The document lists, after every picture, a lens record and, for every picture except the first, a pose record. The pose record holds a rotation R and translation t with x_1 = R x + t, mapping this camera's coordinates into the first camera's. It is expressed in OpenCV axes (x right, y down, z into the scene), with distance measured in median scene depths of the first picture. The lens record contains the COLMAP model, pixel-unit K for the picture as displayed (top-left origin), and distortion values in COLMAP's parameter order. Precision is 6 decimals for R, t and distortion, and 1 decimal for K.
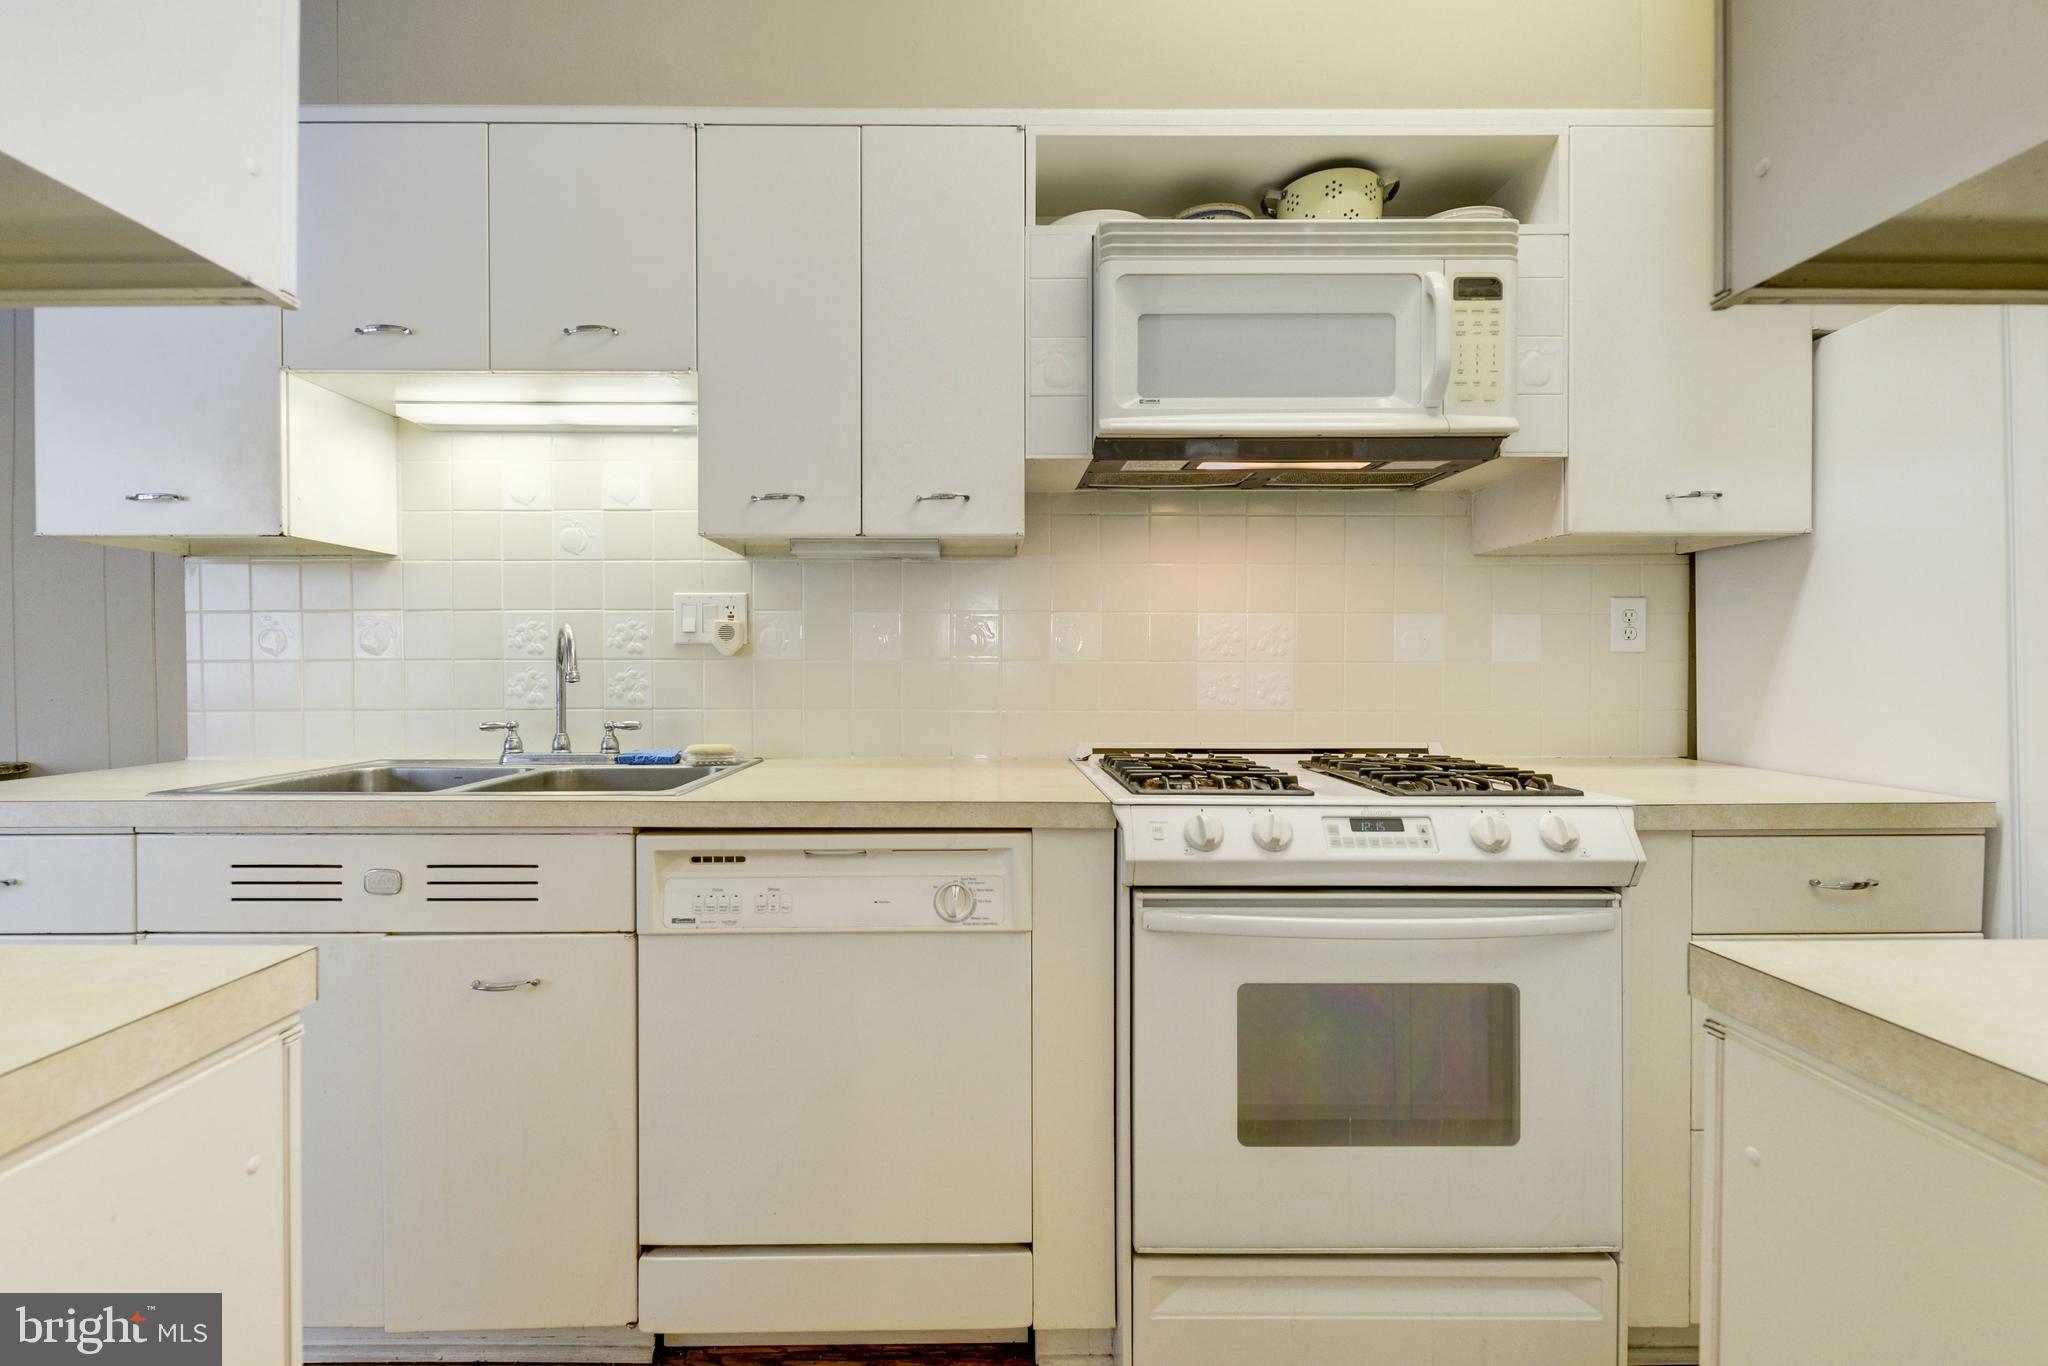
lens RADIAL K [[907.3, 0, 1008.0], [0, 907.3, 677.7], [0, 0, 1]] dist [0.006425, -0.000994]
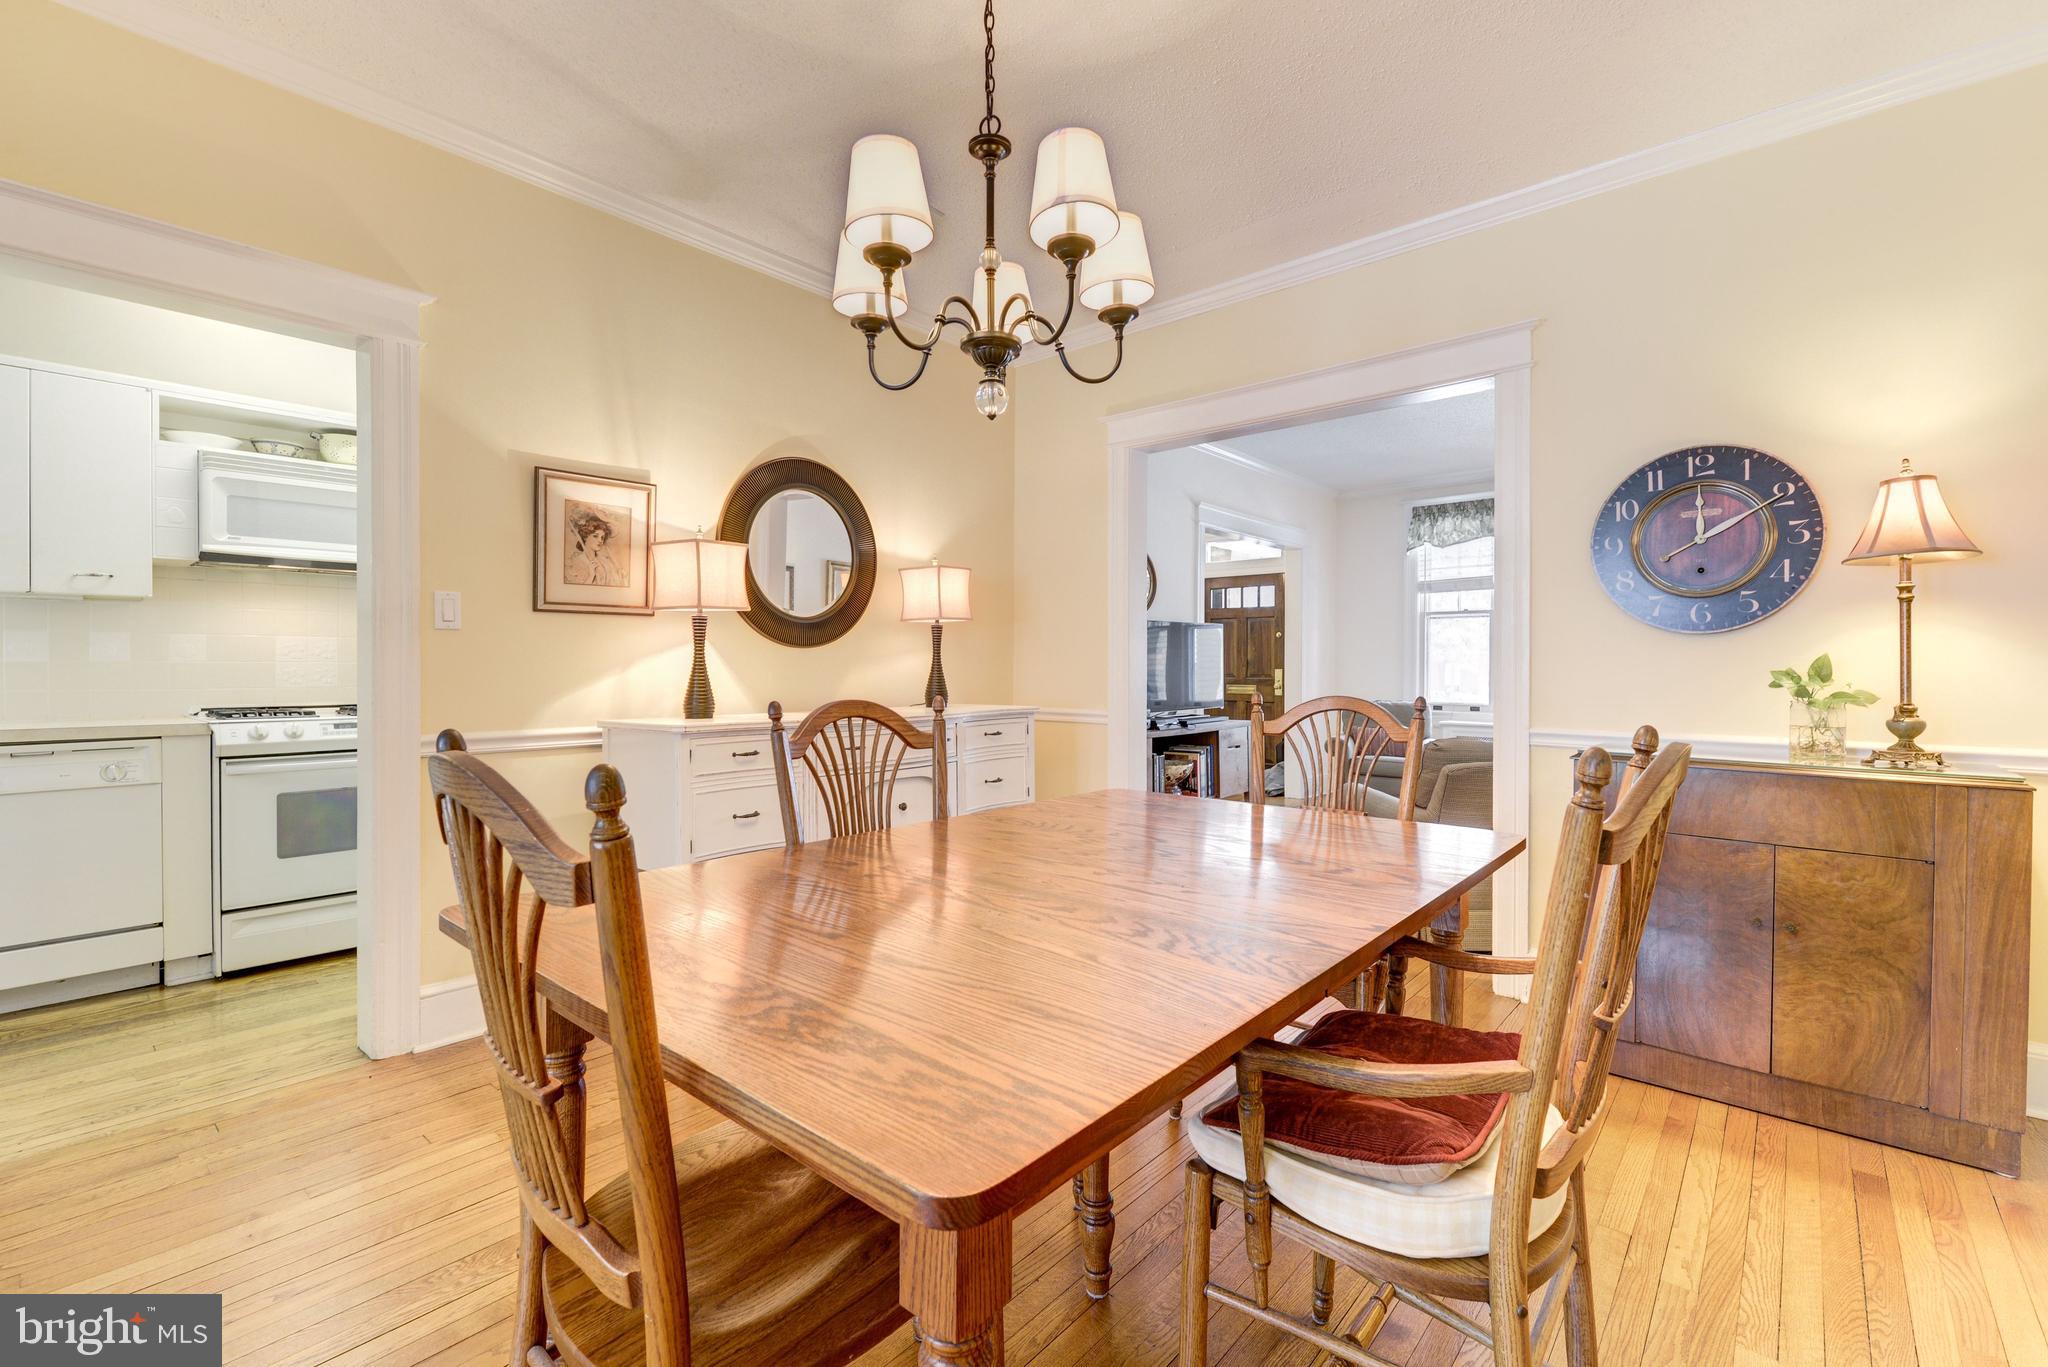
lens RADIAL K [[869.8, 0, 972.8], [0, 869.8, 678.0], [0, 0, 1]] dist [-0.002926, -0.001002]
pose [[0.693423, -0.004699, 0.720516, -0.124190], [0.010810, 0.999934, -0.003883, 0.051813], [-0.720450, 0.010481, 0.693428, -1.890479]]
